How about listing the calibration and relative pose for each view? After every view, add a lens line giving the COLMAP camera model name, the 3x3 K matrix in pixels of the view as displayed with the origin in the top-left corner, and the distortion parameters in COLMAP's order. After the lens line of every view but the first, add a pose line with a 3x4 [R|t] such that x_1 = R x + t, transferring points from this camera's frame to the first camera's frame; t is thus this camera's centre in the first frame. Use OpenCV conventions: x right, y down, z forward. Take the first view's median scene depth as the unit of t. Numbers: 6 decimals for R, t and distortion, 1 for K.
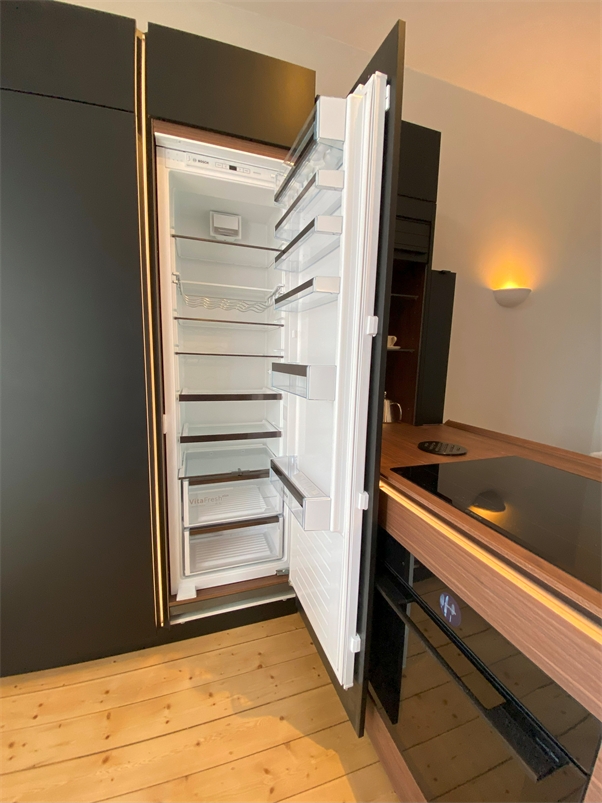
lens RADIAL K [[324.3, 0, 301.0], [0, 324.3, 401.5], [0, 0, 1]] dist [0.023735, -0.020570]
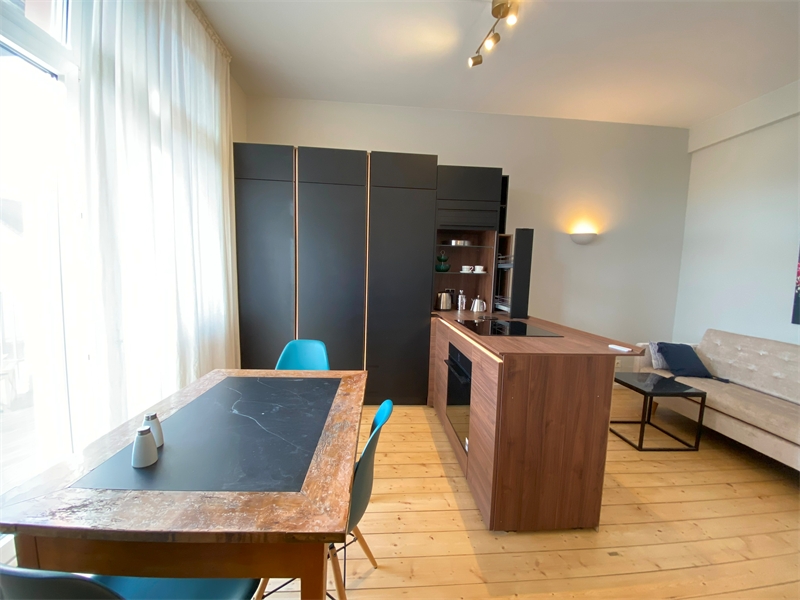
lens RADIAL K [[323.1, 0, 401.9], [0, 323.1, 297.5], [0, 0, 1]] dist [0.023735, -0.020570]
pose [[0.966711, 0.018933, -0.255169, 0.475360], [-0.039016, 0.996504, -0.073872, 0.216468], [0.252879, 0.081368, 0.964070, -1.427702]]
